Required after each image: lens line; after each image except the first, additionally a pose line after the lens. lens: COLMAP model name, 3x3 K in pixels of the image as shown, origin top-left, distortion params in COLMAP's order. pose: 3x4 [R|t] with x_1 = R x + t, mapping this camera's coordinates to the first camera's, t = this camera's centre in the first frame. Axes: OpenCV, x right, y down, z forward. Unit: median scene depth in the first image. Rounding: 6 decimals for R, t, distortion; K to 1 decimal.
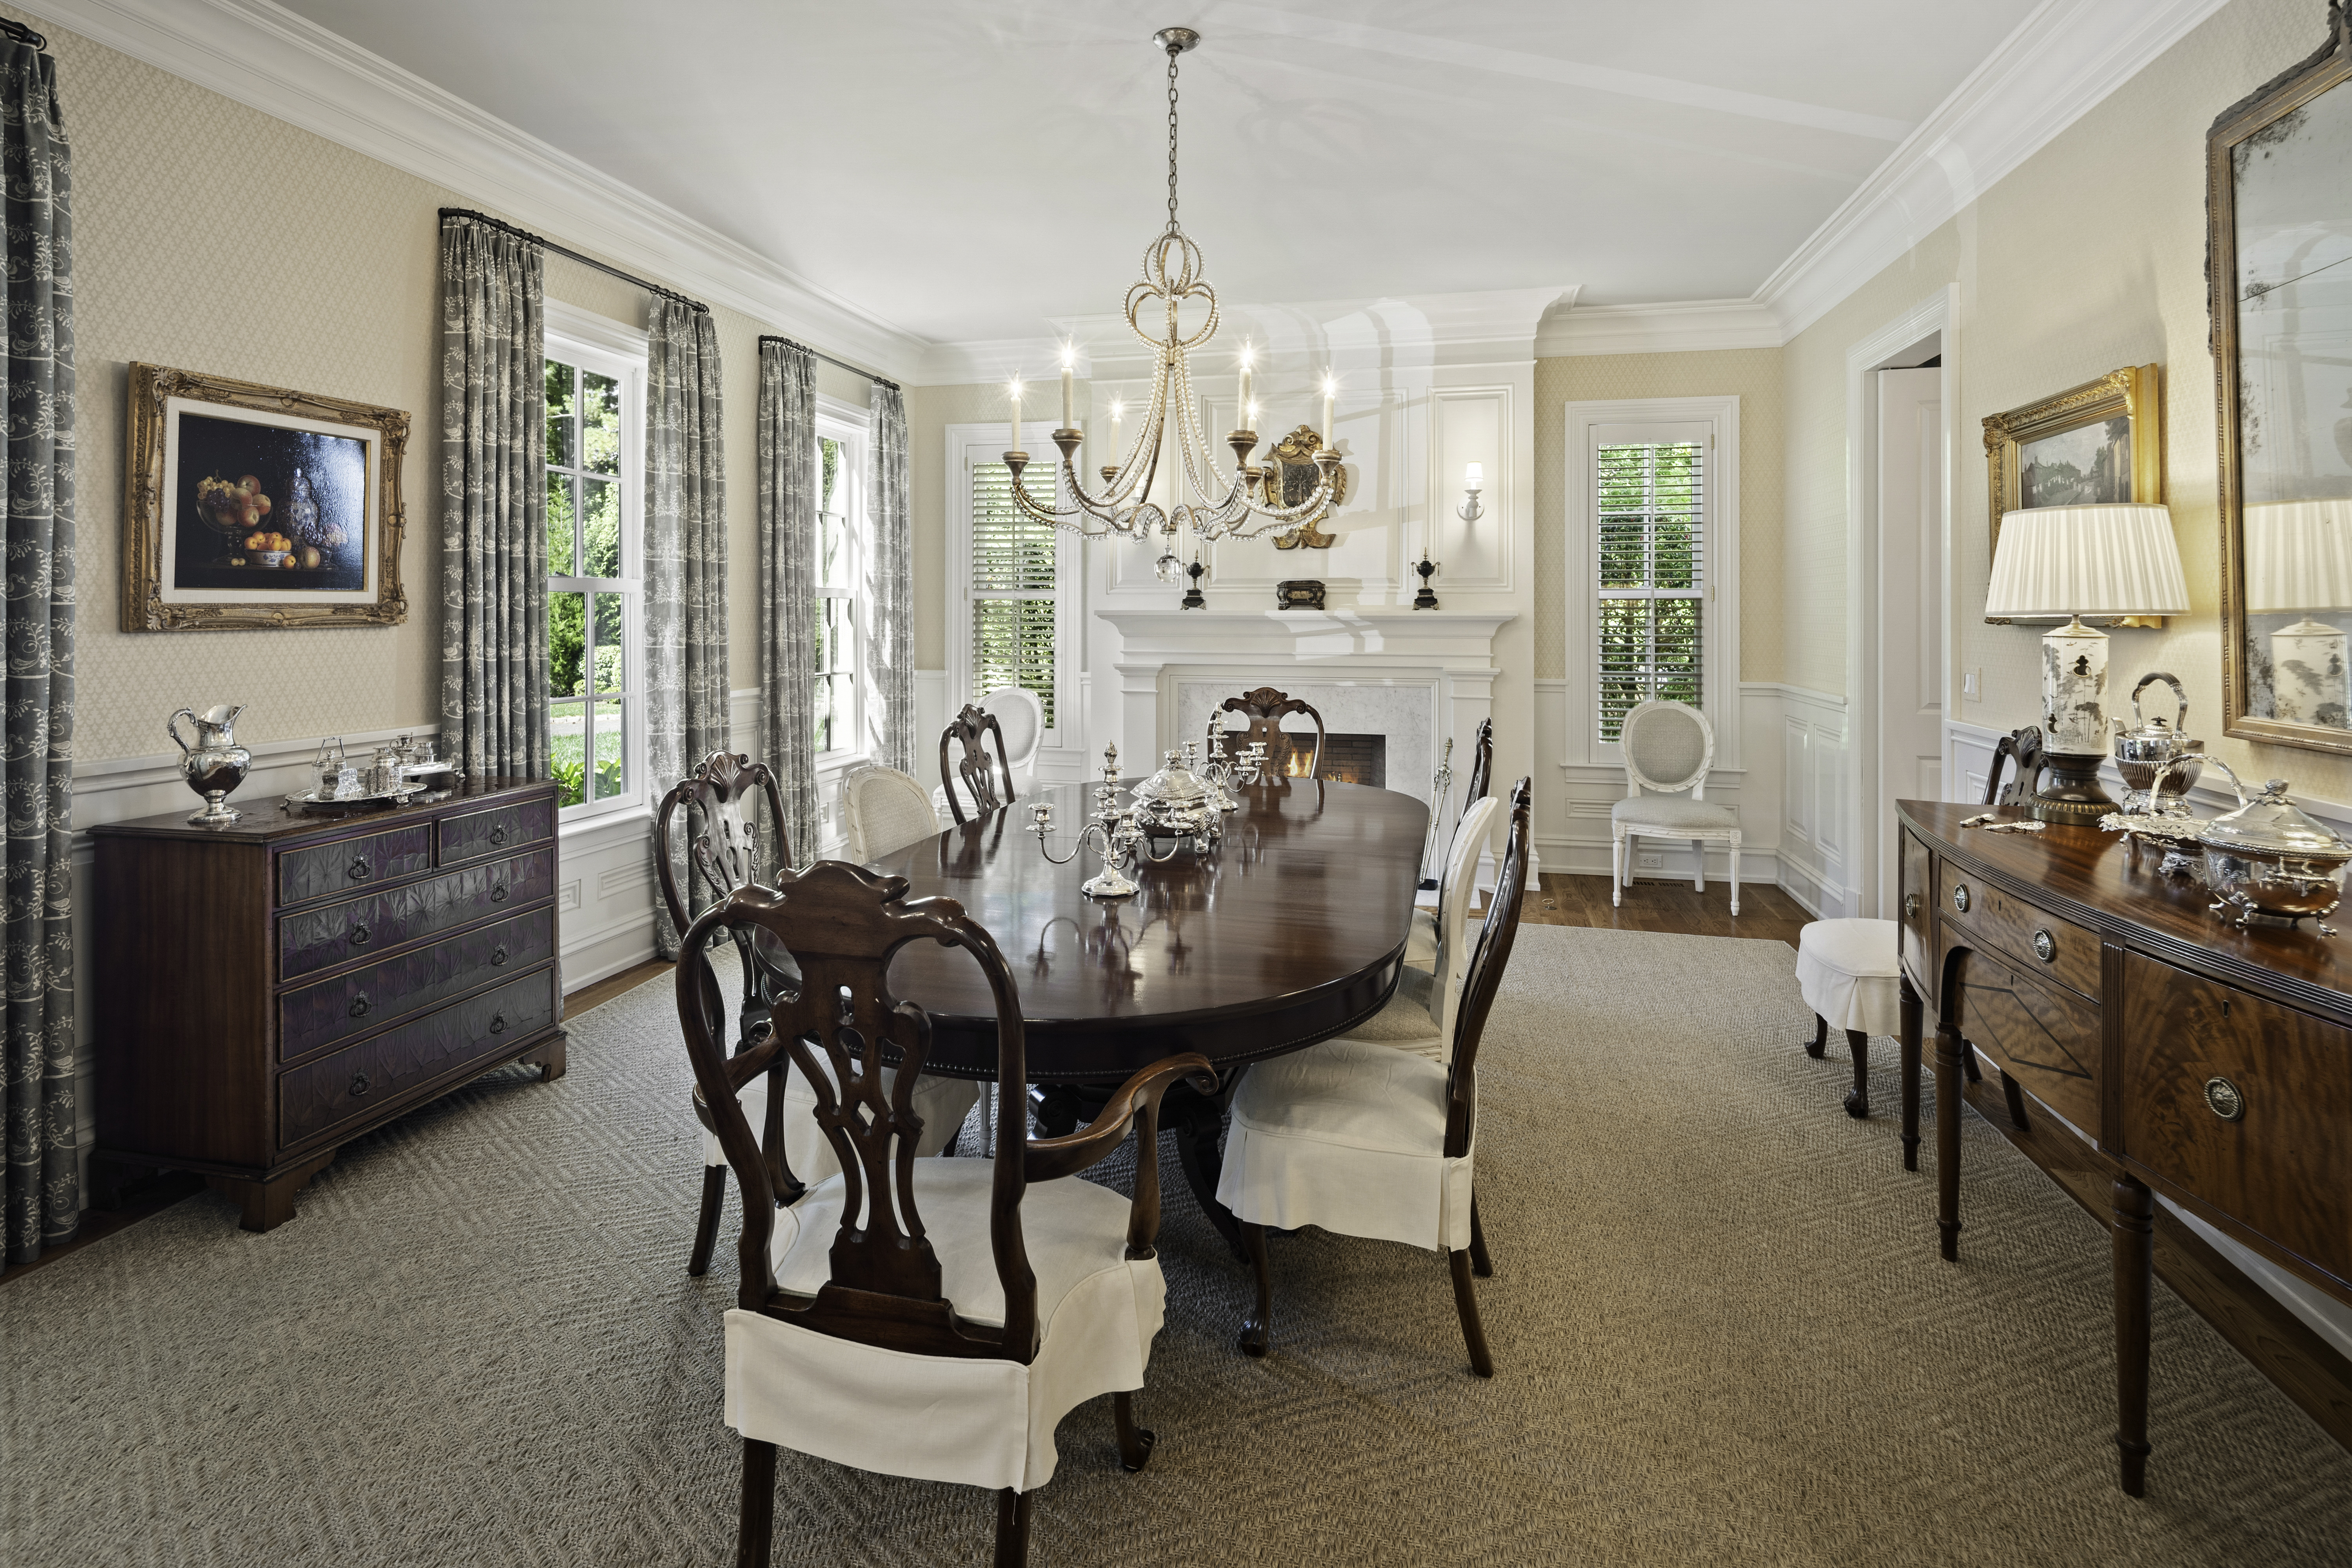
lens RADIAL K [[1188.0, 0, 1163.9], [0, 1188.0, 680.6], [0, 0, 1]] dist [0.002662, 0.000103]
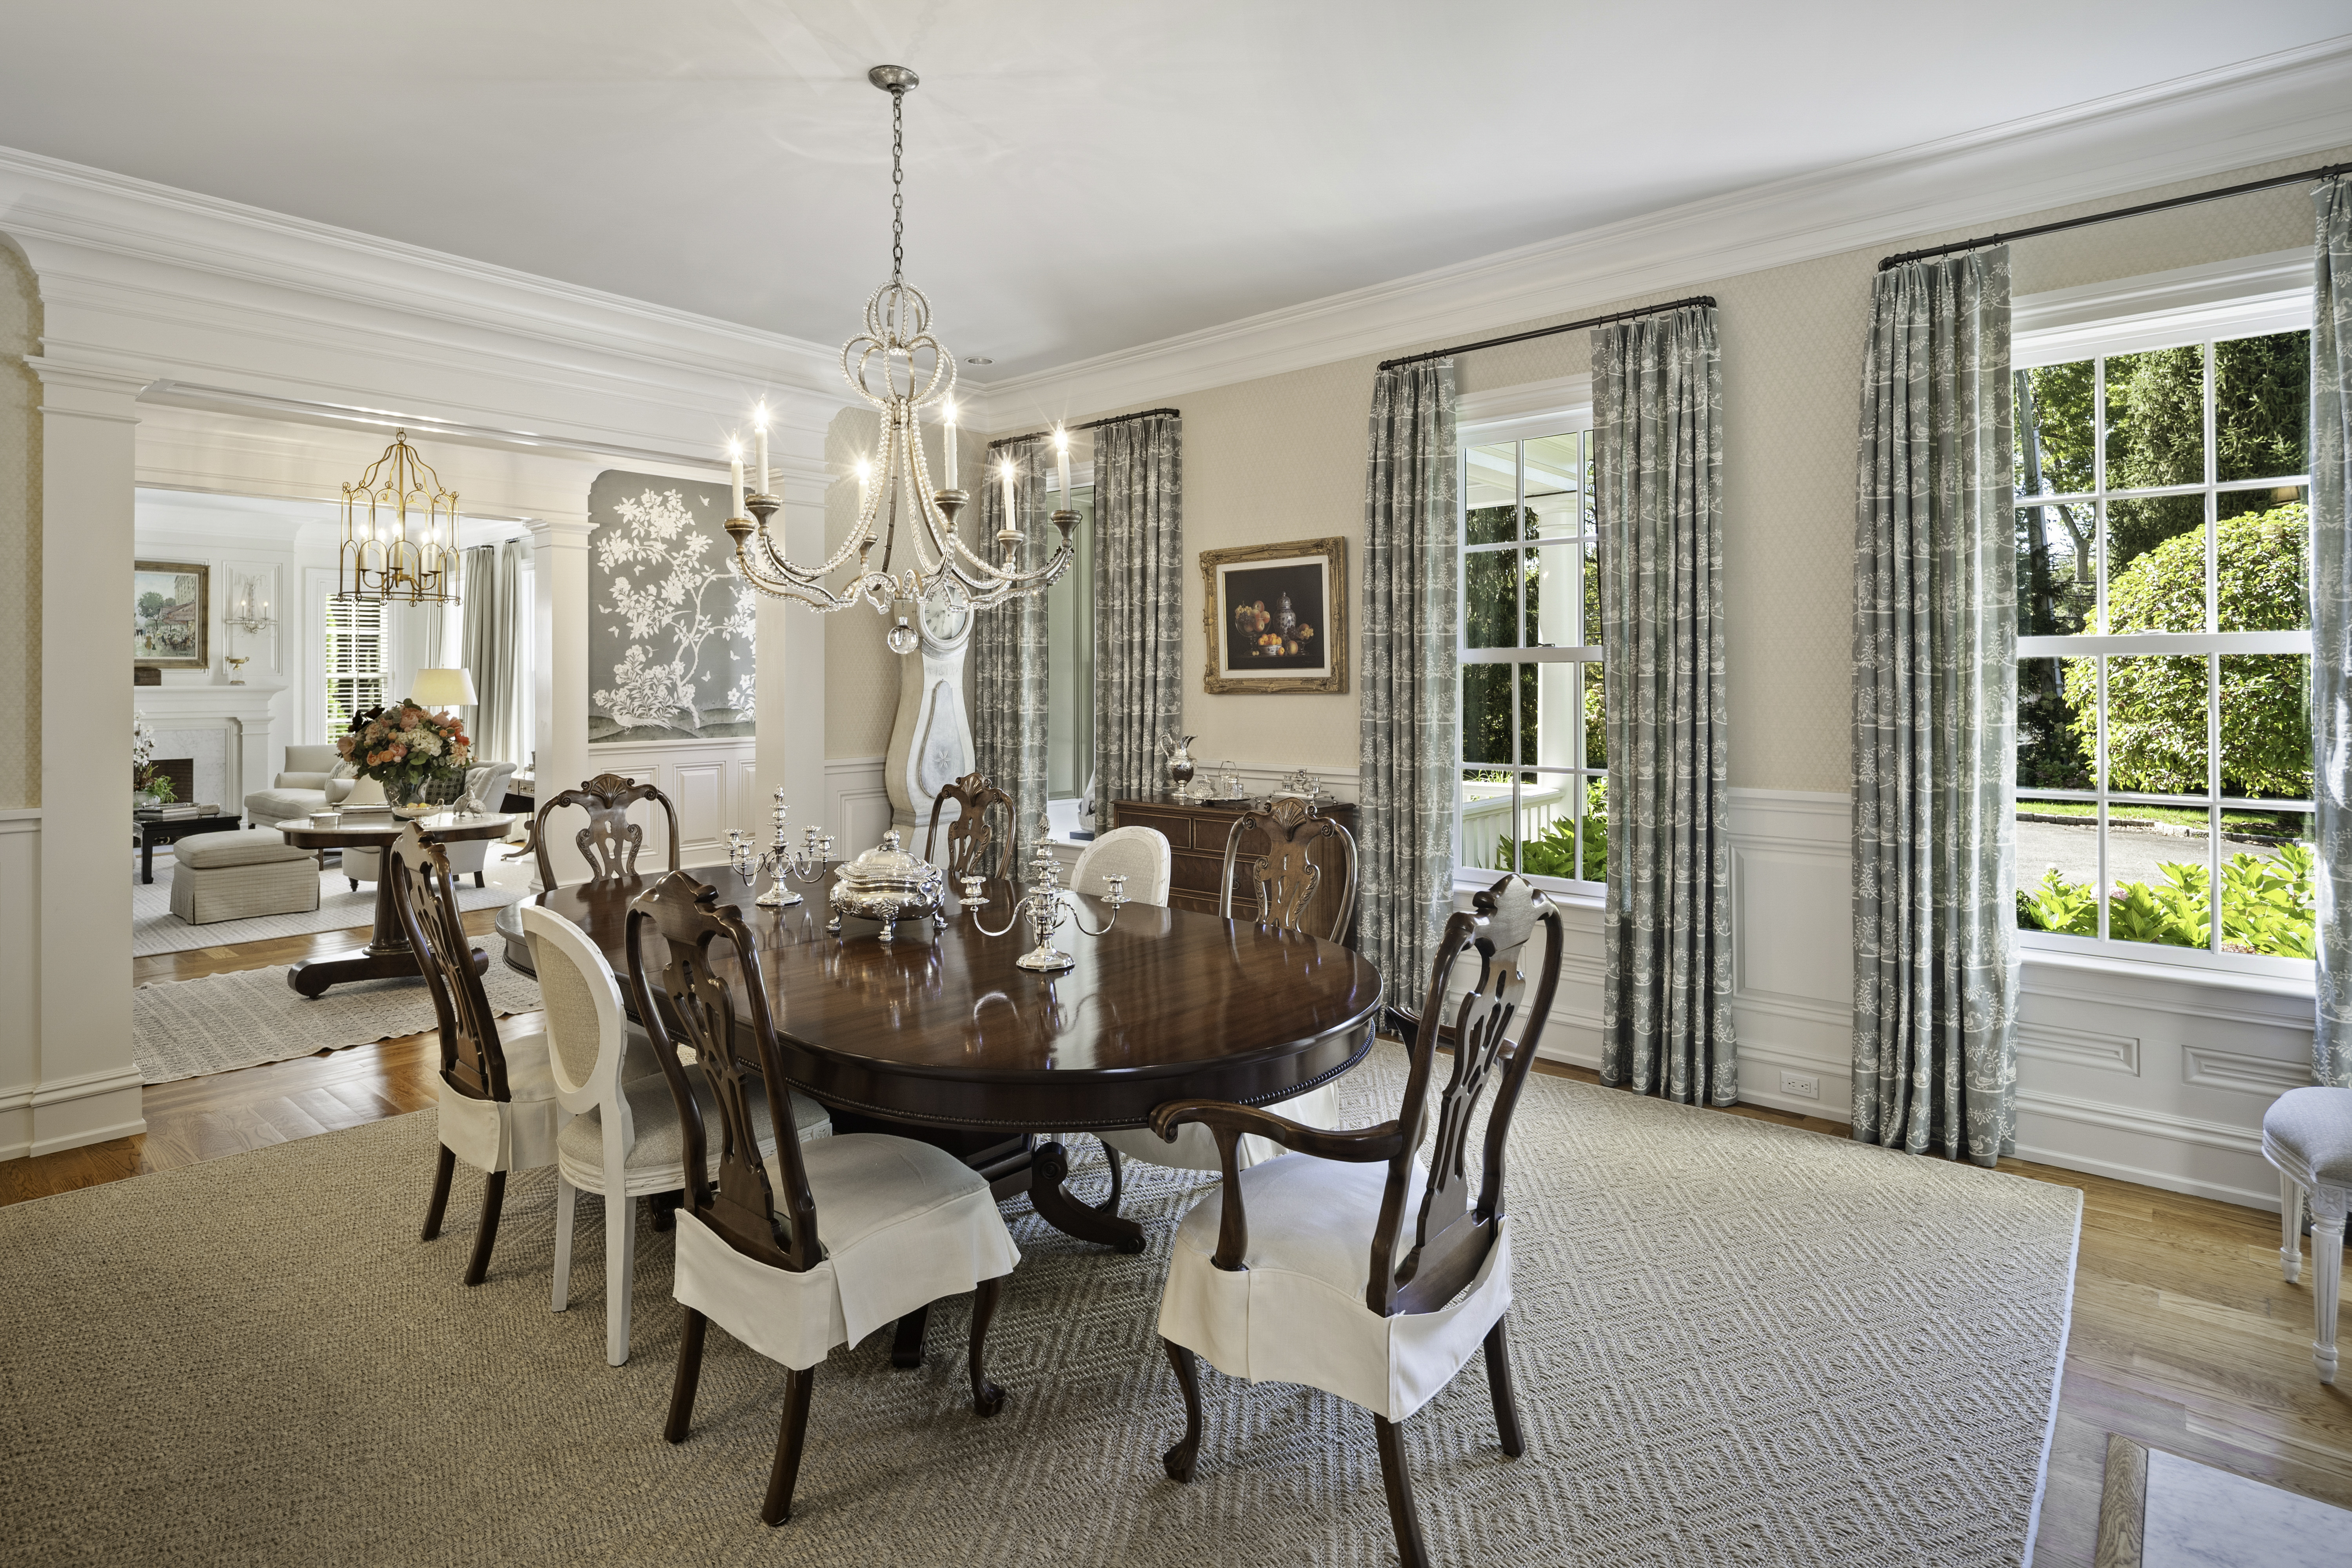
lens RADIAL K [[1188.0, 0, 1163.9], [0, 1188.0, 680.6], [0, 0, 1]] dist [0.002662, 0.000103]
pose [[-0.473916, 0.005465, -0.880553, 0.738116], [-0.042669, 0.998664, 0.029163, -0.103894], [0.879535, 0.051393, -0.473050, 1.661071]]
